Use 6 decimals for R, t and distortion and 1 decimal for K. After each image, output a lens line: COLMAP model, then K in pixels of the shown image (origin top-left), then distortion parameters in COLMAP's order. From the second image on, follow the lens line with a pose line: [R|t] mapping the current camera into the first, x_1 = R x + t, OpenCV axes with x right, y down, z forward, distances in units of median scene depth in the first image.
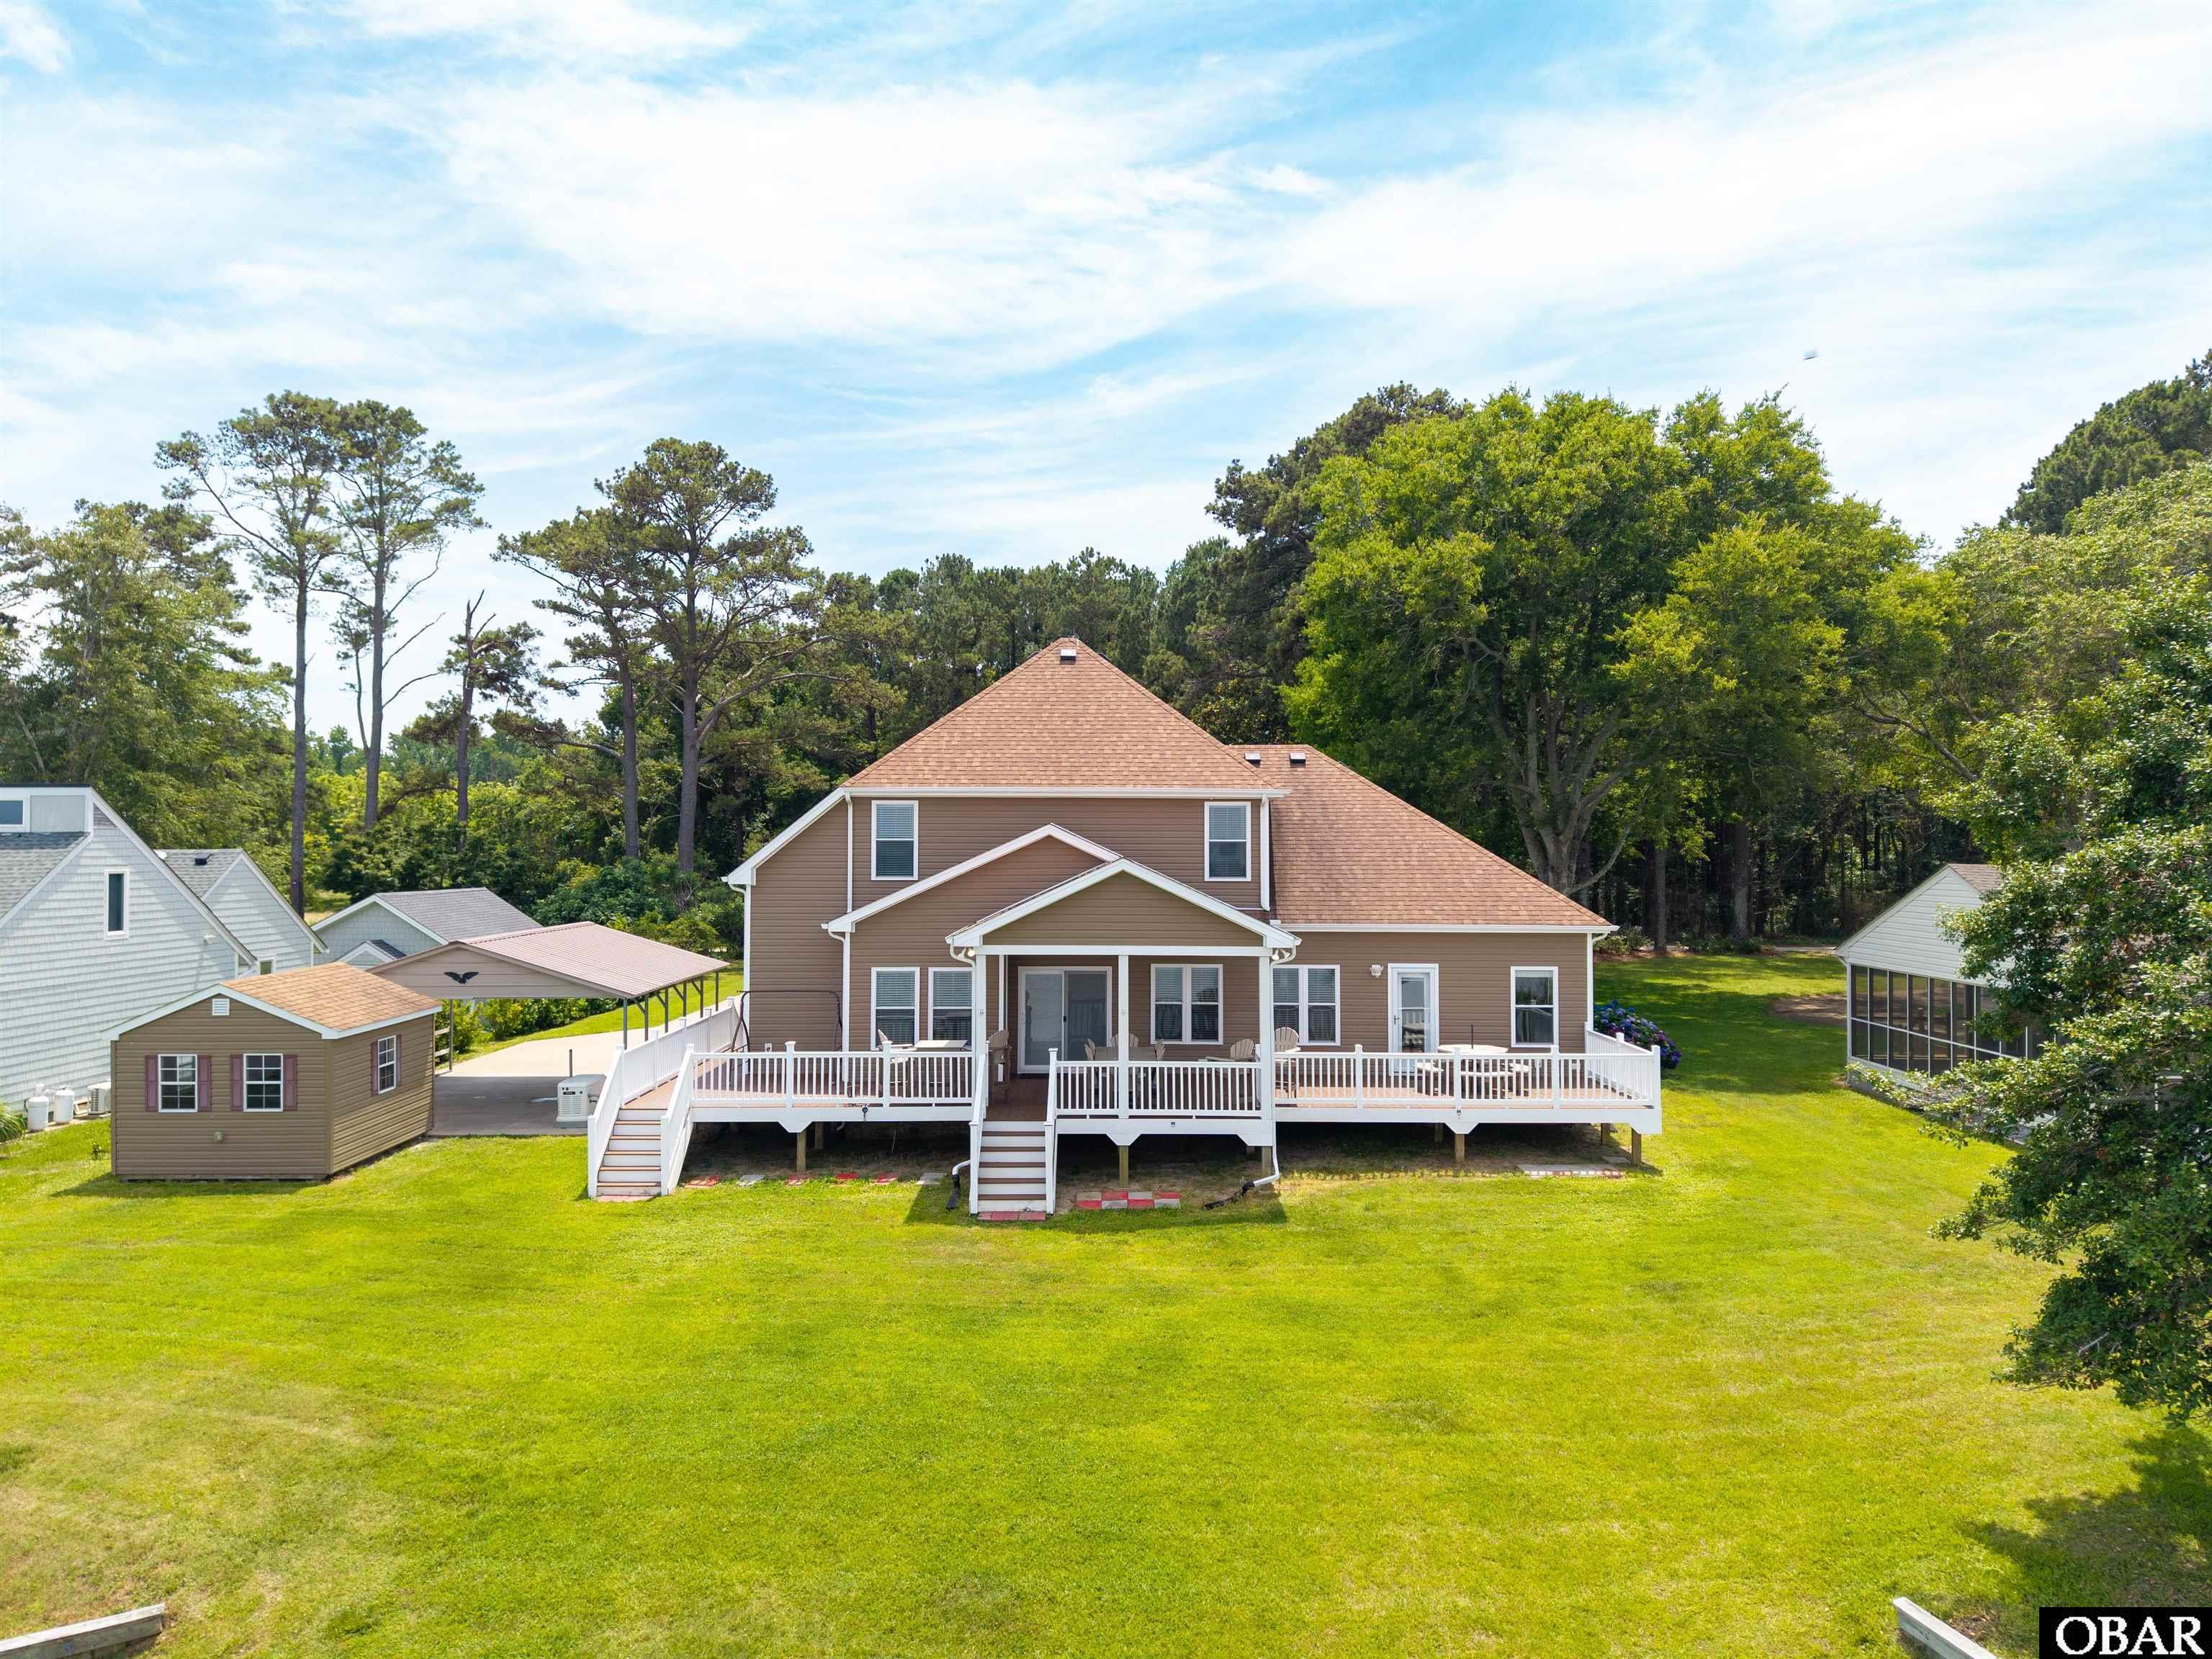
lens RADIAL K [[1522.8, 0, 1106.0], [0, 1522.8, 829.5], [0, 0, 1]] dist [0.006055, -0.000513]
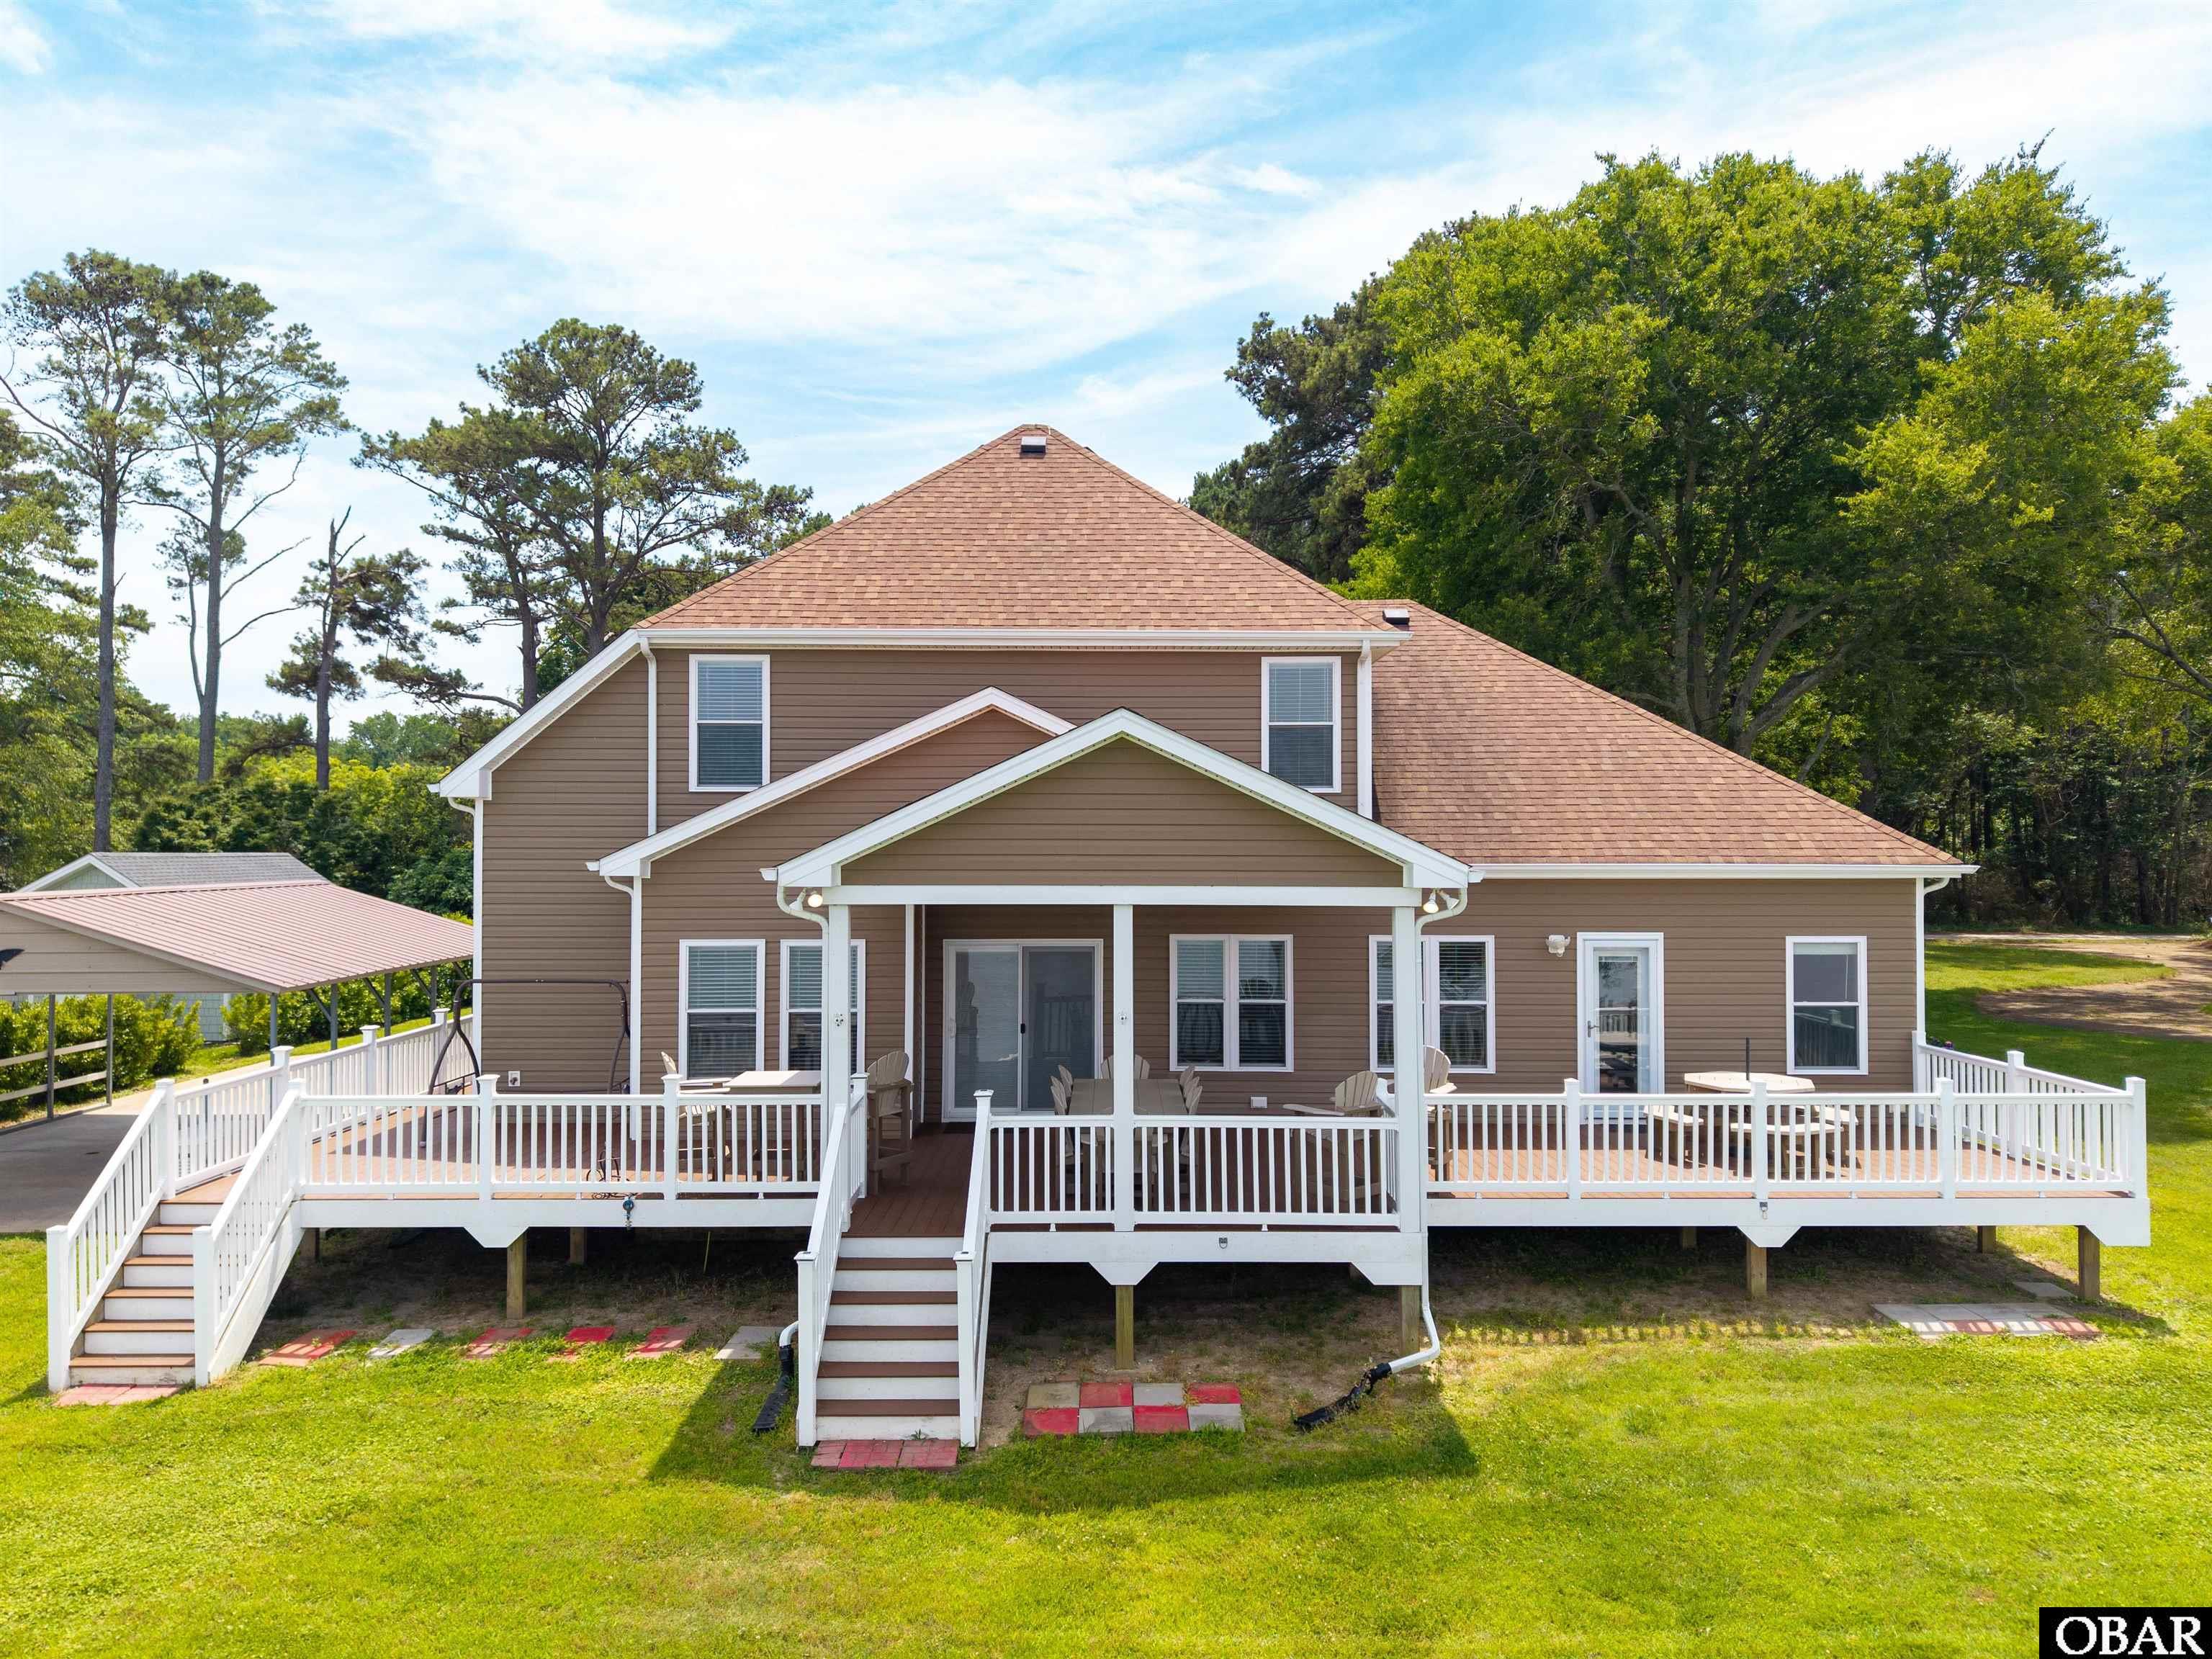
lens RADIAL K [[1514.6, 0, 1106.0], [0, 1514.6, 829.5], [0, 0, 1]] dist [0.000075, 0.000293]
pose [[0.999997, -0.002222, 0.001216, 0.004505], [0.002223, 0.999997, -0.000777, 0.048914], [-0.001214, 0.000780, 0.999999, 0.419651]]
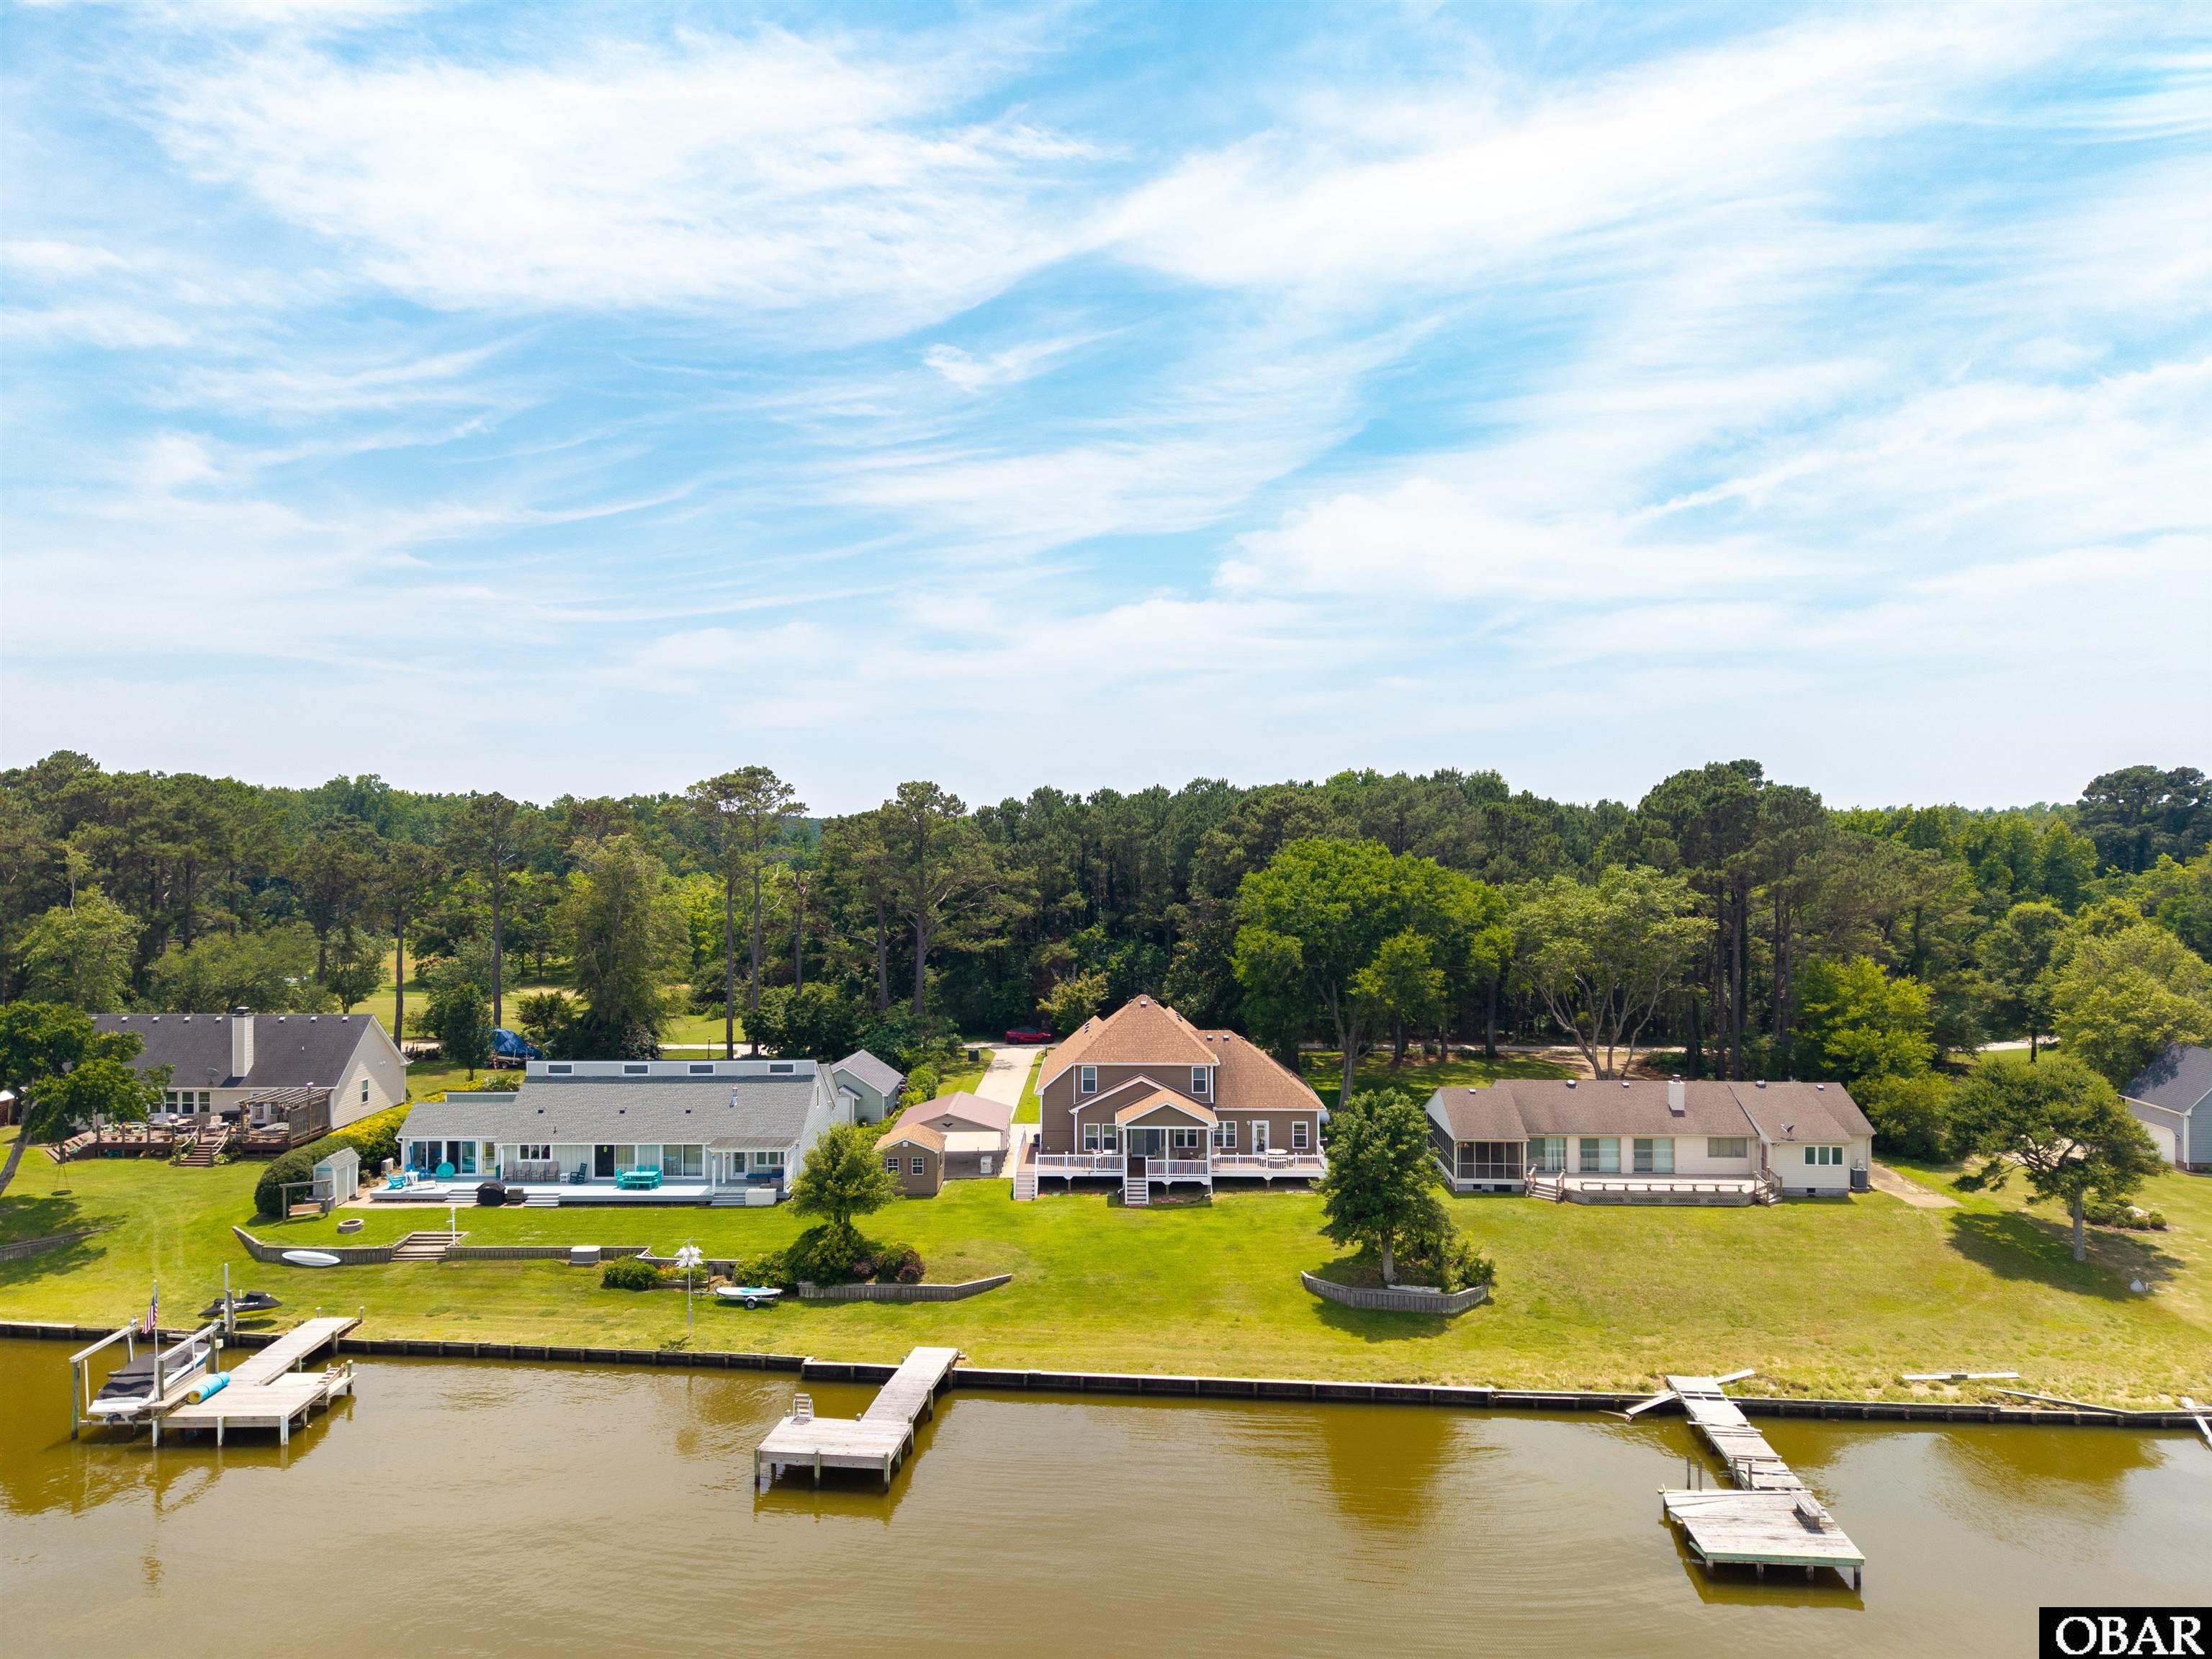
lens RADIAL K [[1514.6, 0, 1106.0], [0, 1514.6, 829.5], [0, 0, 1]] dist [0.000075, 0.000293]
pose [[0.999994, -0.001533, -0.003138, -0.095901], [0.001584, 0.999867, 0.016250, -0.543340], [0.003112, -0.016255, 0.999863, -2.013910]]
